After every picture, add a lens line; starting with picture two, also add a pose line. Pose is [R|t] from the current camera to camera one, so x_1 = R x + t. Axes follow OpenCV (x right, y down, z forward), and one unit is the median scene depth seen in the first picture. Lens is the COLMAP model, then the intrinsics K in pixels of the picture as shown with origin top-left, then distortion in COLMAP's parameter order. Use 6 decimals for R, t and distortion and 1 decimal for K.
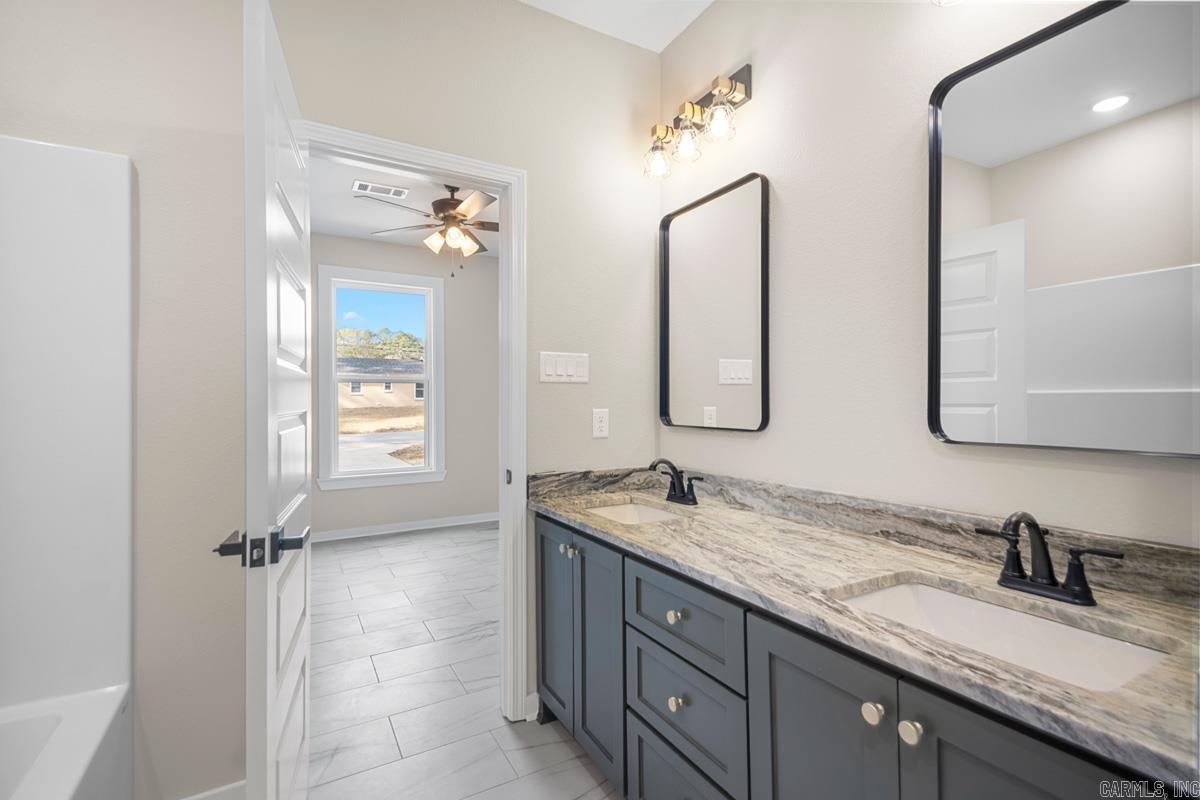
lens RADIAL K [[558.4, 0, 601.1], [0, 558.4, 394.0], [0, 0, 1]] dist [0.025852, -0.017087]
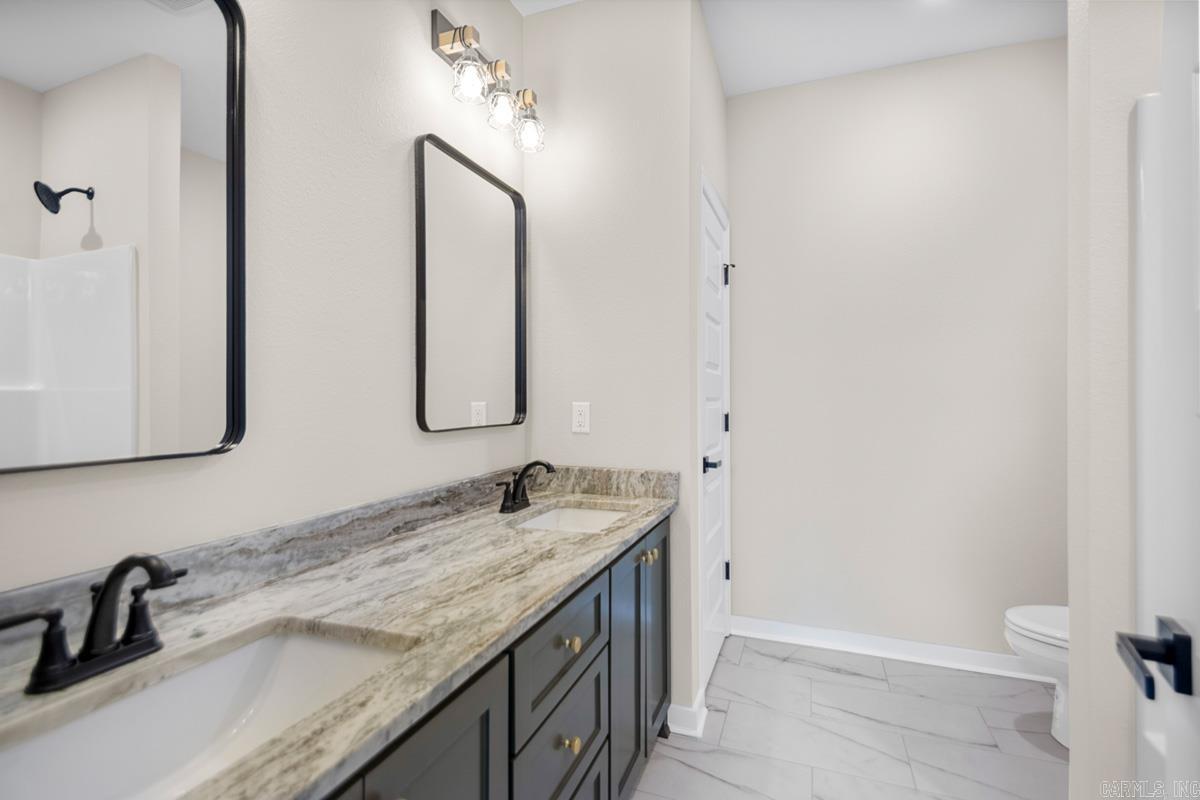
lens RADIAL K [[558.4, 0, 598.6], [0, 558.4, 400.0], [0, 0, 1]] dist [0.025852, -0.017087]
pose [[-0.627140, 0.014371, 0.778774, -0.500075], [0.013375, 0.999881, -0.007680, 0.030396], [-0.778792, 0.005599, -0.627257, 1.351100]]
